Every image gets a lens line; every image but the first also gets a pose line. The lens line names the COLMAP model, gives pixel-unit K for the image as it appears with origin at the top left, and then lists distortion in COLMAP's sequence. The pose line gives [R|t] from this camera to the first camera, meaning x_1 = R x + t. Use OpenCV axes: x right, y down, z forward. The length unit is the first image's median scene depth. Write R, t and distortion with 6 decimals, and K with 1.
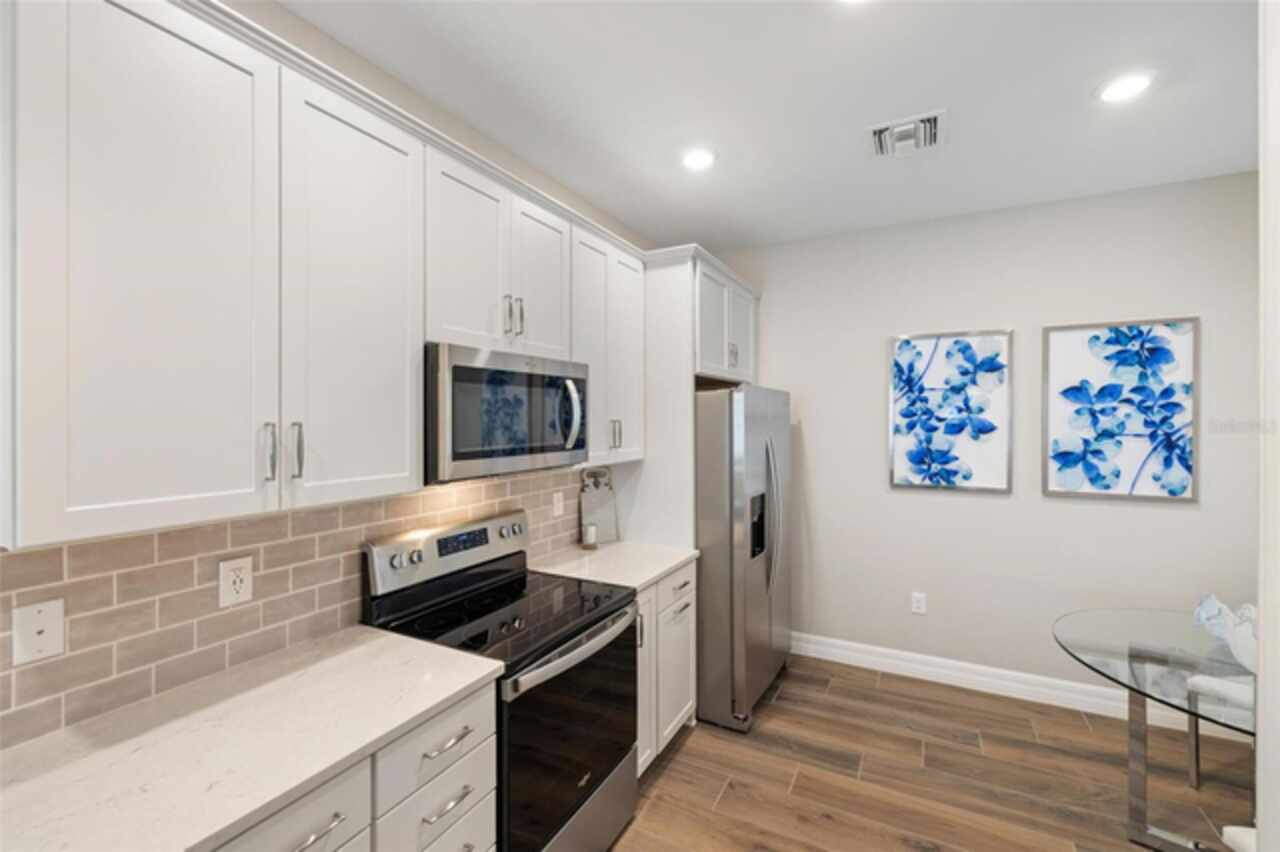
lens RADIAL K [[529.9, 0, 642.9], [0, 529.9, 419.1], [0, 0, 1]] dist [0.002129, 0.000169]
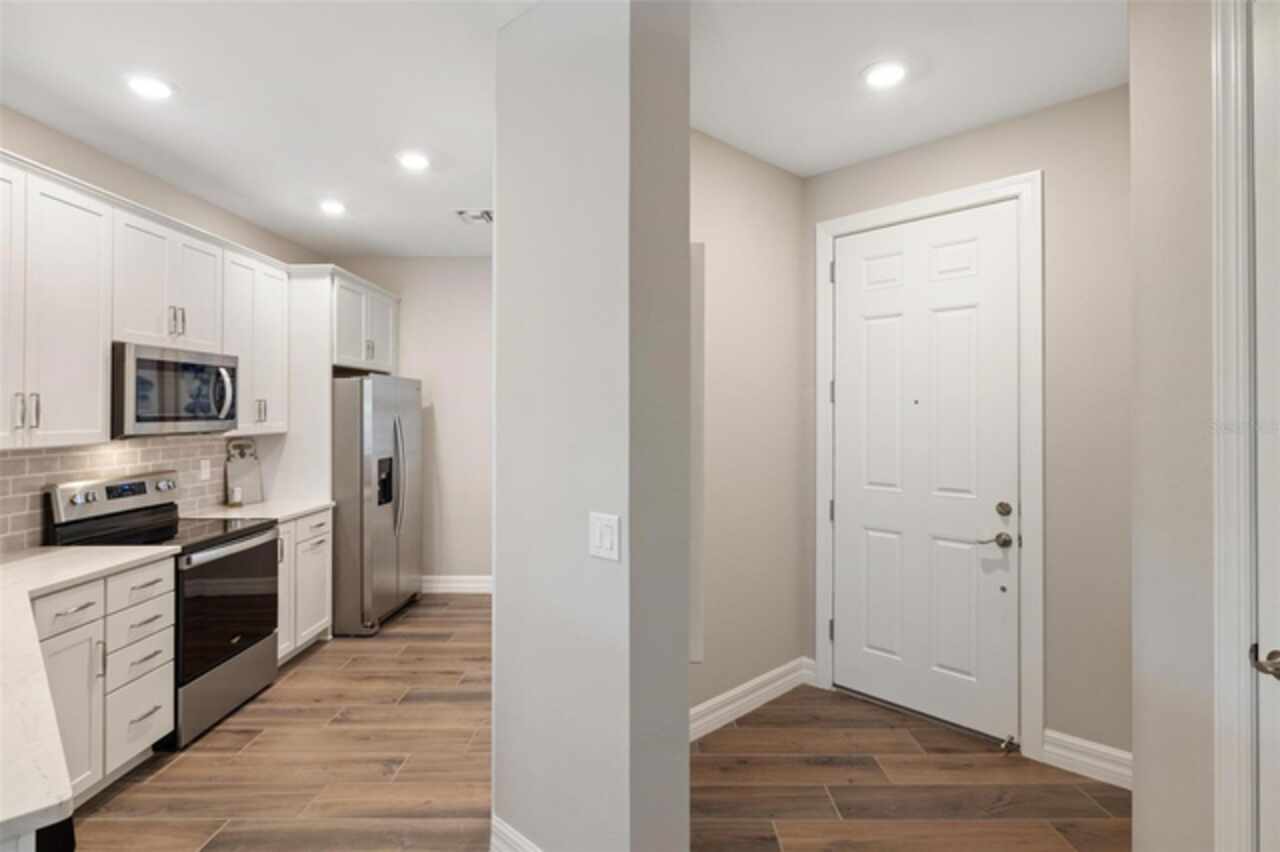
lens RADIAL K [[648.4, 0, 632.2], [0, 648.4, 399.4], [0, 0, 1]] dist [0.005409, -0.001072]
pose [[0.890897, 0.004994, 0.454179, 0.041114], [0.004255, 0.999804, -0.019340, 0.043268], [-0.454186, 0.019162, 0.890701, -0.969170]]
